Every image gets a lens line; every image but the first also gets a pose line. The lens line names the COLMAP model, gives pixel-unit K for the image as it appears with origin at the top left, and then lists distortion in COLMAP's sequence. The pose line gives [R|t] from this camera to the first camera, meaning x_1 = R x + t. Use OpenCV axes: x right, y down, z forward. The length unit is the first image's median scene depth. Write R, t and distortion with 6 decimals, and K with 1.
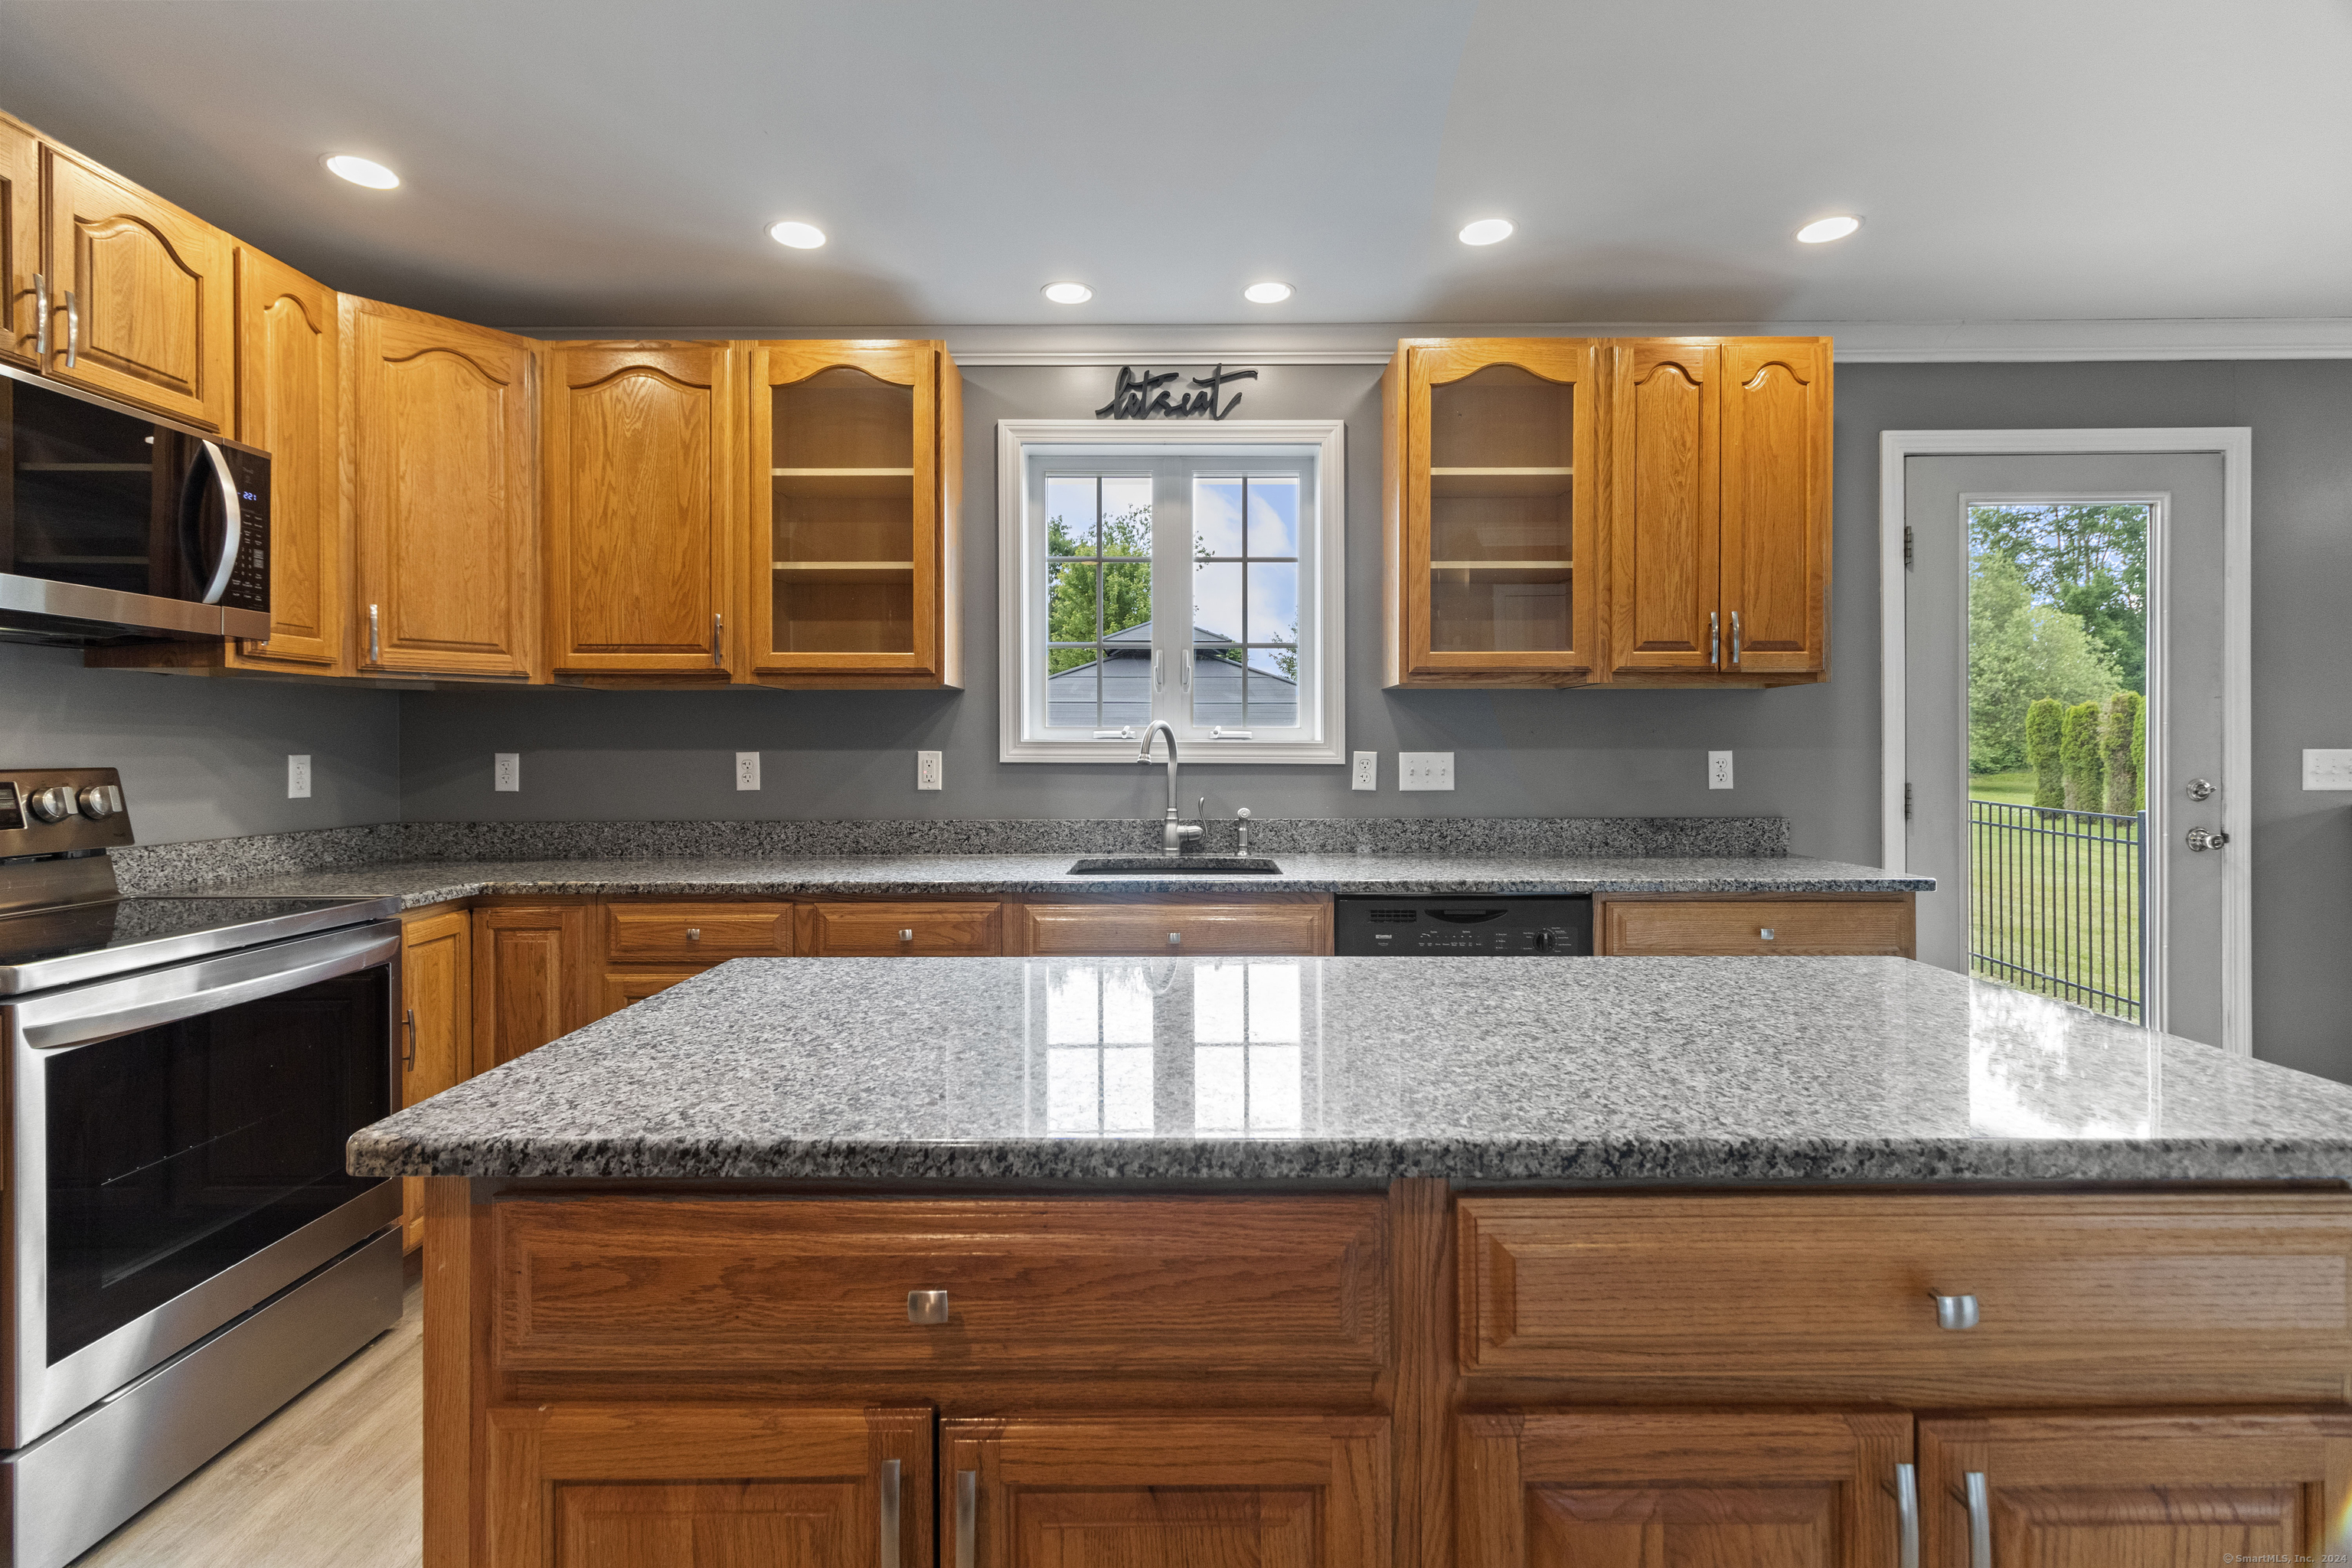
lens RADIAL K [[1082.7, 0, 1170.6], [0, 1082.7, 751.3], [0, 0, 1]] dist [0.005246, 0.001244]
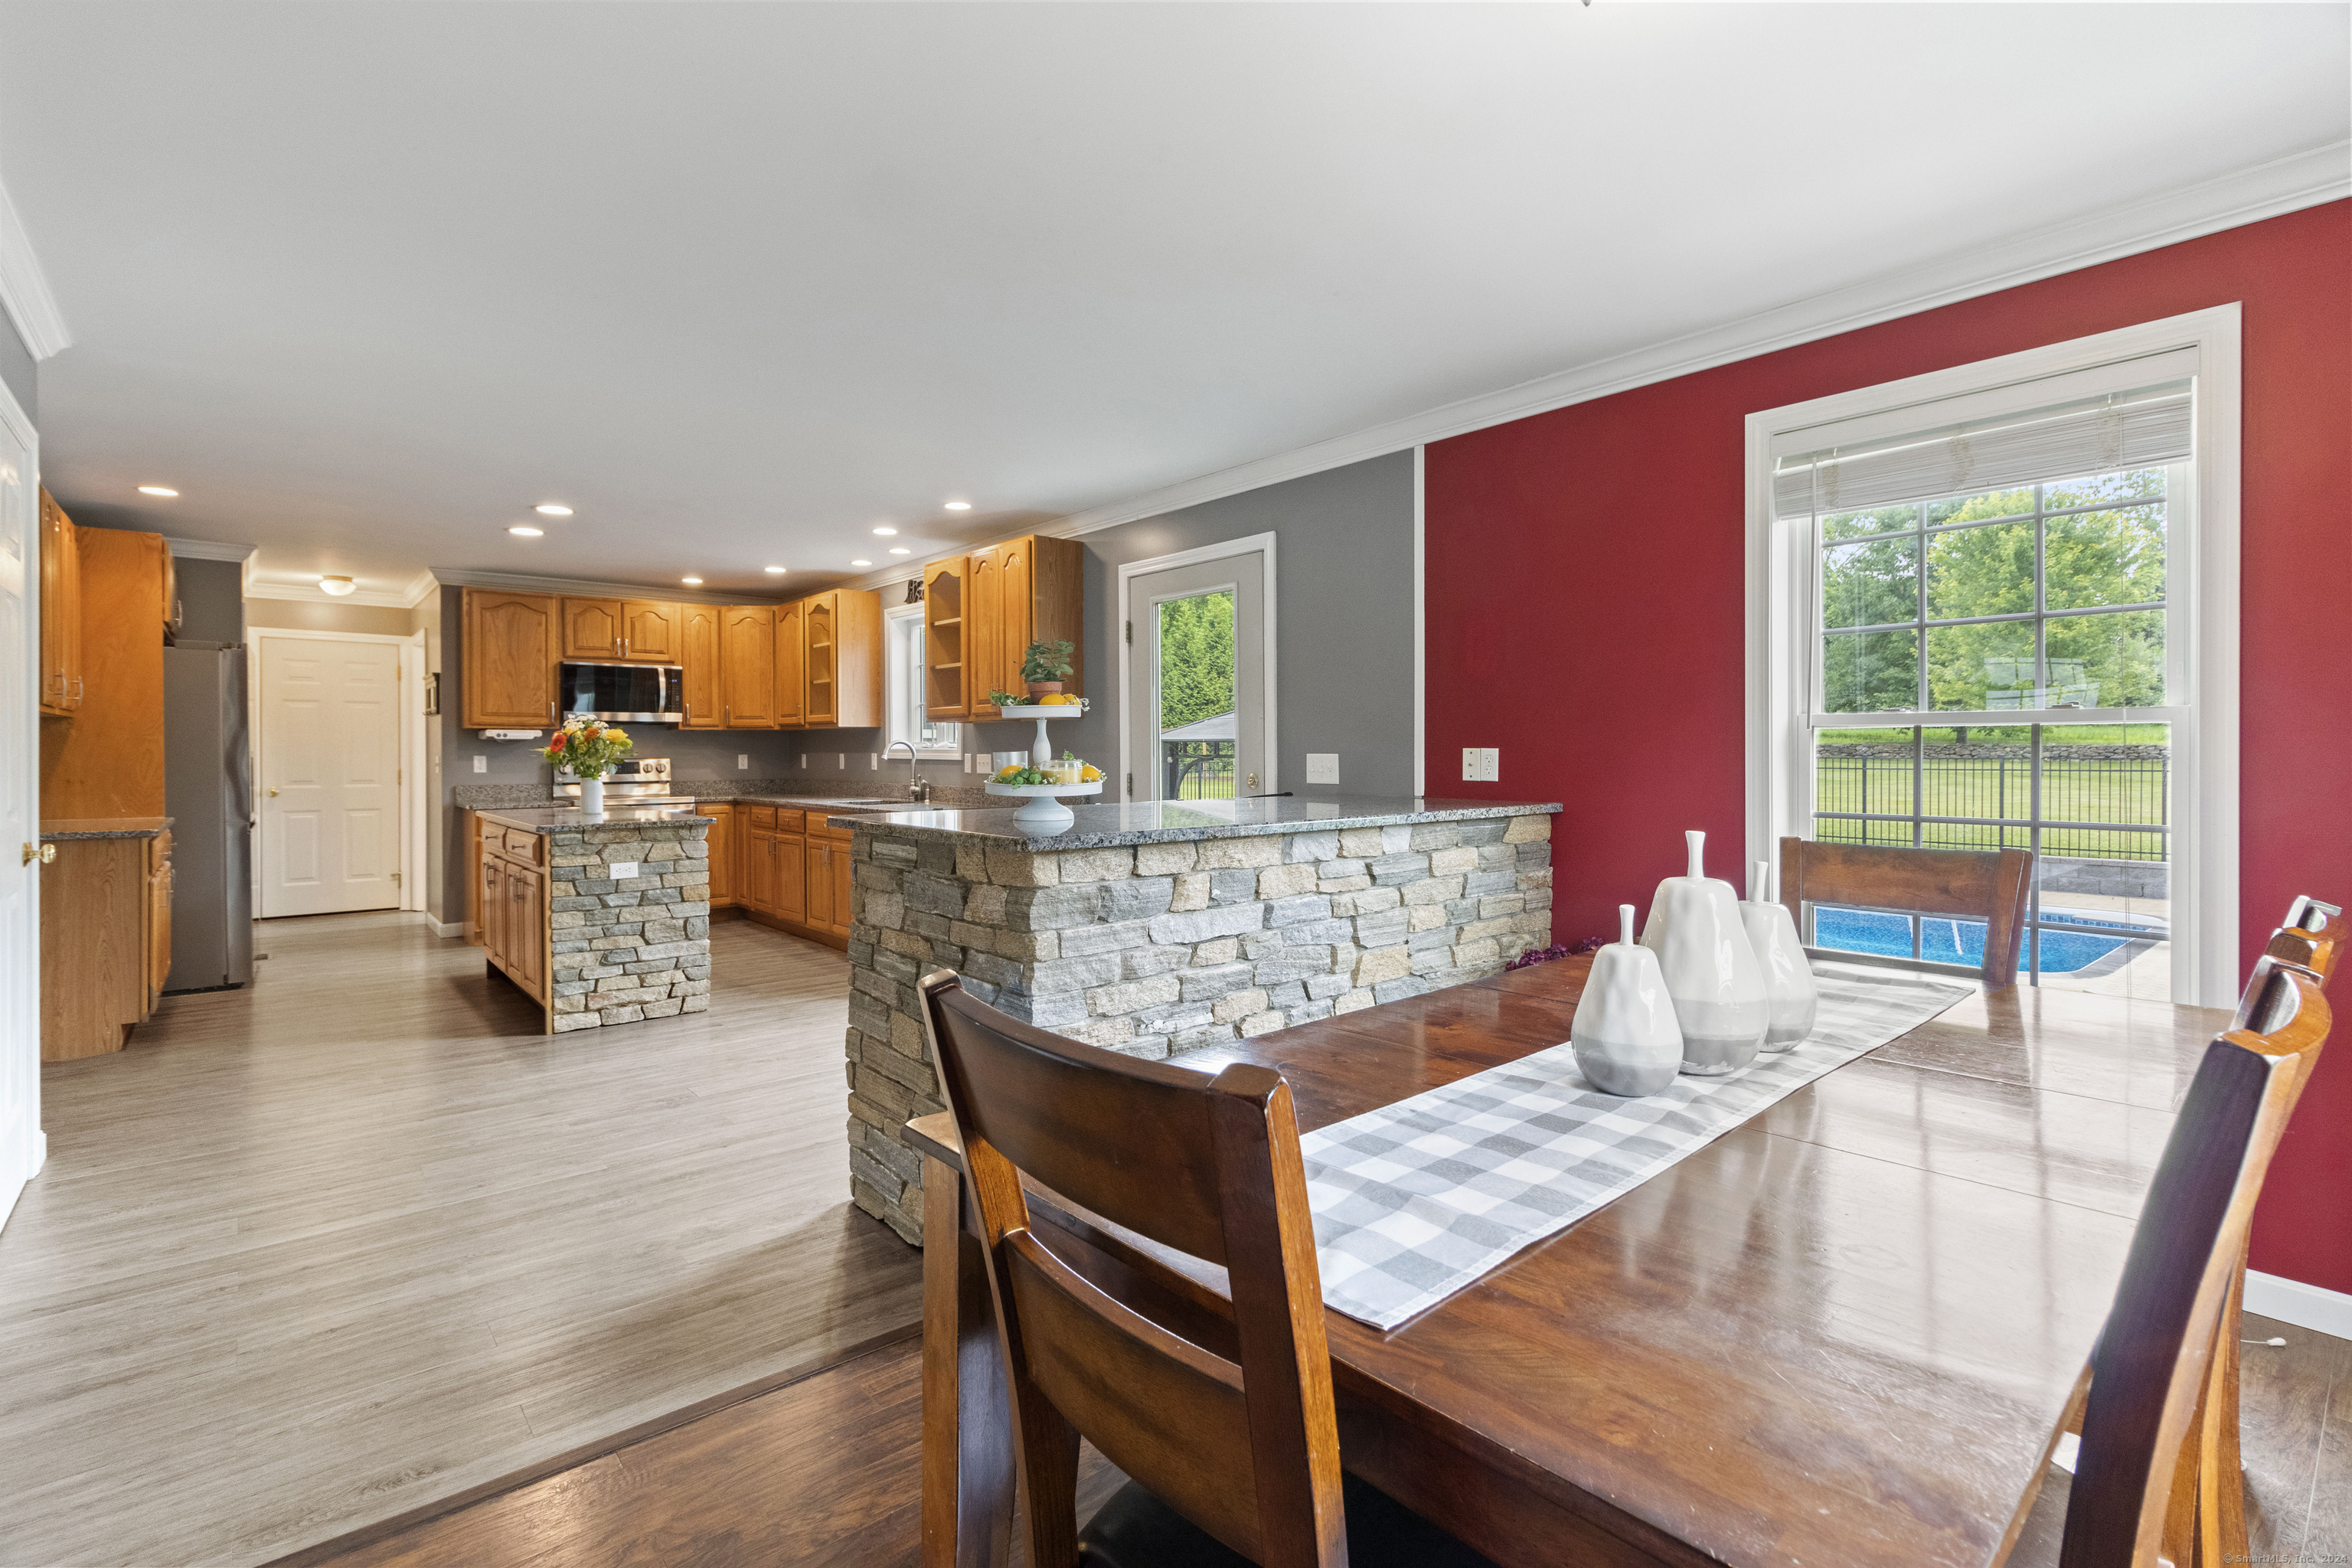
lens RADIAL K [[1082.7, 0, 1168.5], [0, 1082.7, 759.9], [0, 0, 1]] dist [0.005246, 0.001244]
pose [[0.651424, 0.005714, -0.758693, 2.032788], [0.002488, 0.999950, 0.009667, -0.007599], [0.758710, -0.008185, 0.651377, -0.046381]]
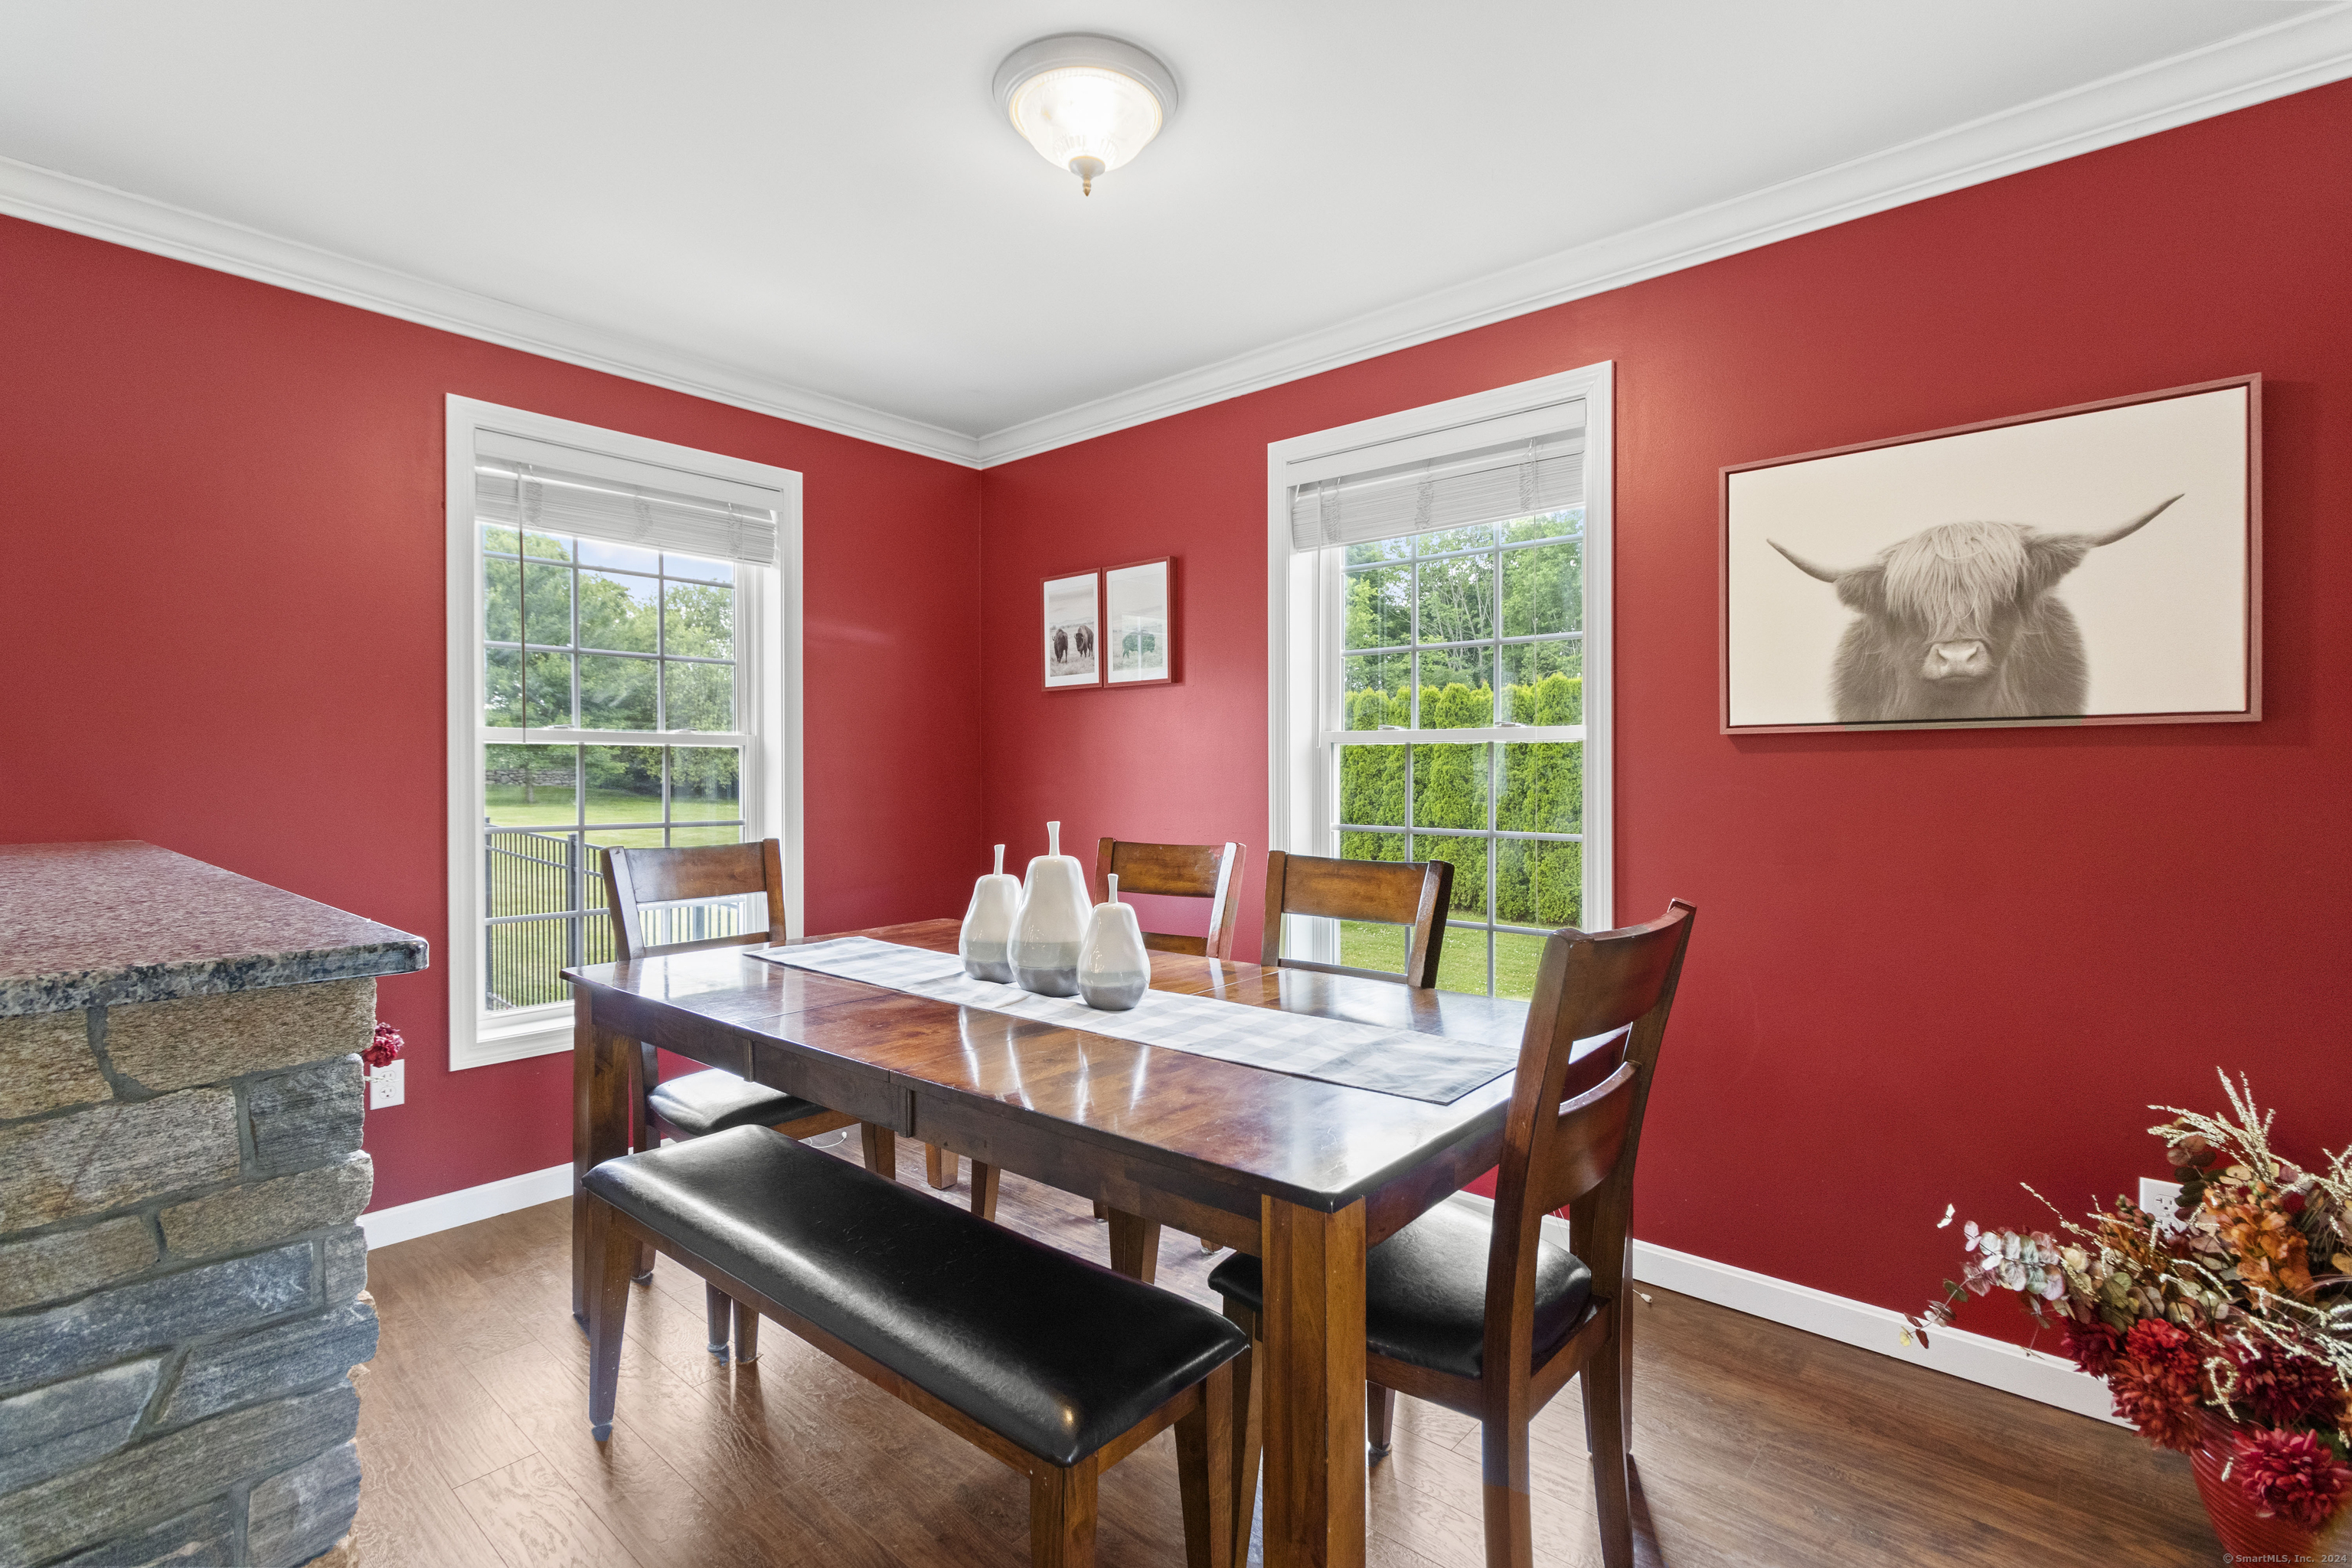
lens RADIAL K [[1082.7, 0, 1188.1], [0, 1082.7, 778.1], [0, 0, 1]] dist [0.005246, 0.001244]
pose [[0.649908, -0.004280, 0.760001, 1.329305], [-0.002023, 0.999971, 0.007361, -0.000800], [-0.760011, -0.006322, 0.649880, -0.045775]]
